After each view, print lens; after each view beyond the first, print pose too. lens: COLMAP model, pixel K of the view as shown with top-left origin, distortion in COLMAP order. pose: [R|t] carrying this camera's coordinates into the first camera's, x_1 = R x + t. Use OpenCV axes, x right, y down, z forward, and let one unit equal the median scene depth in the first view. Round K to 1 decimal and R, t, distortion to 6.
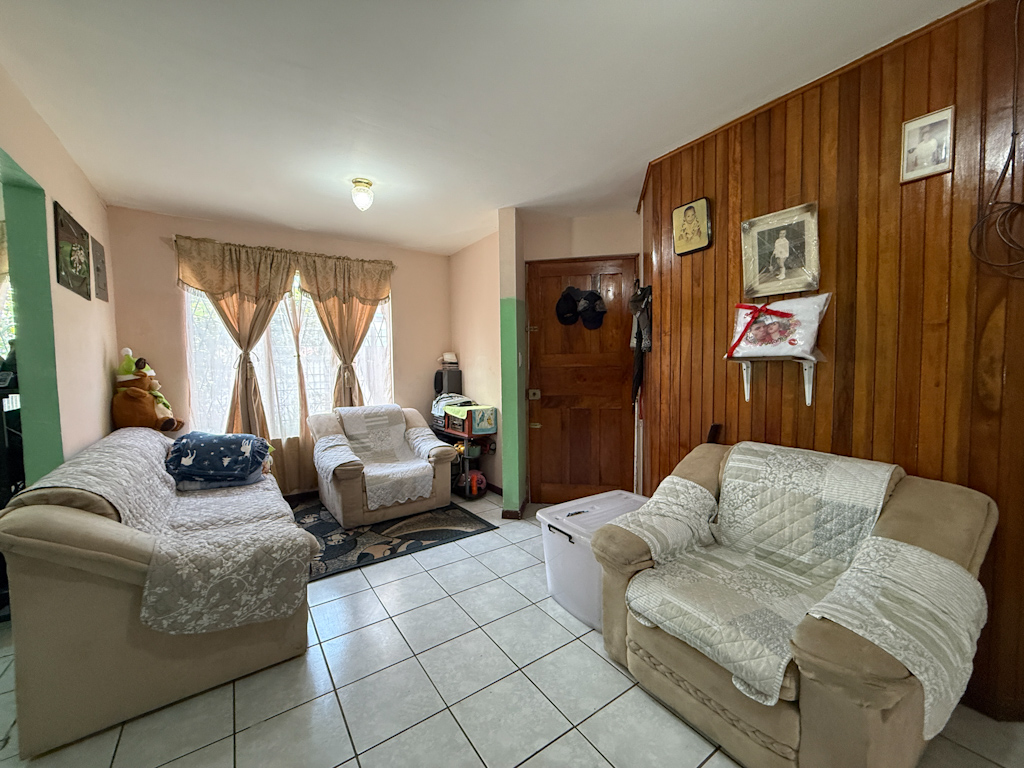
lens RADIAL K [[409.9, 0, 509.2], [0, 409.9, 384.0], [0, 0, 1]] dist [0.001939, 0.000255]
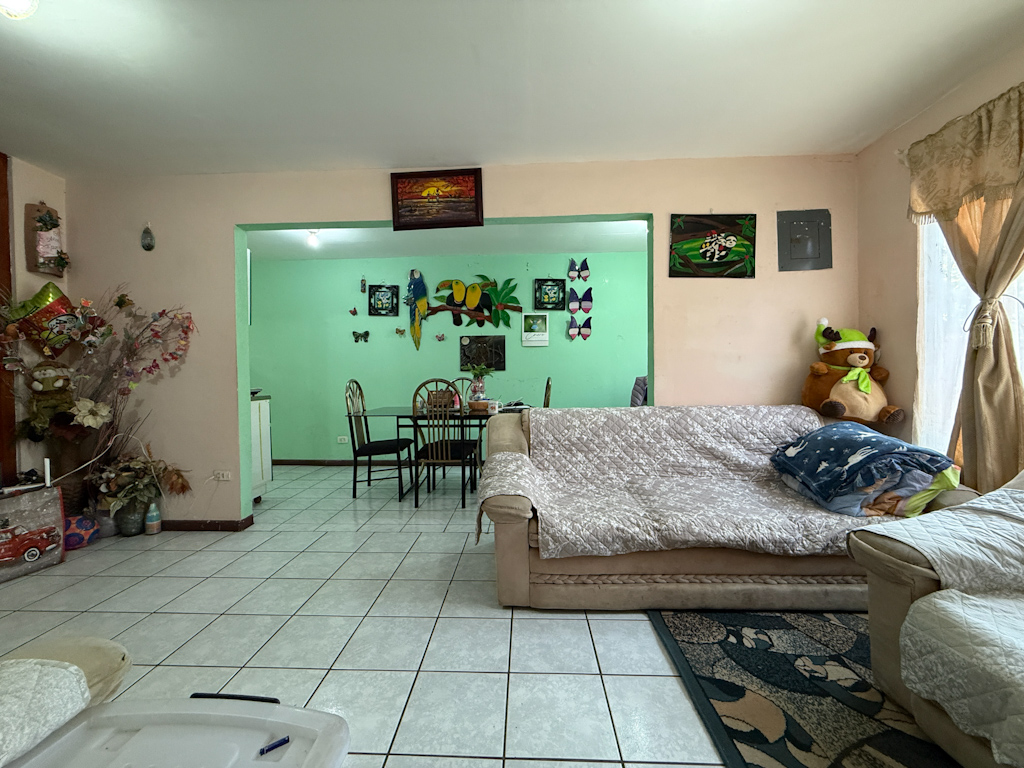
lens RADIAL K [[409.9, 0, 507.5], [0, 409.9, 377.4], [0, 0, 1]] dist [0.001939, 0.000255]
pose [[-0.591200, 0.022161, -0.806220, 0.151359], [-0.023884, 0.998703, 0.044966, 0.014412], [0.806171, 0.045840, -0.589904, 0.777780]]
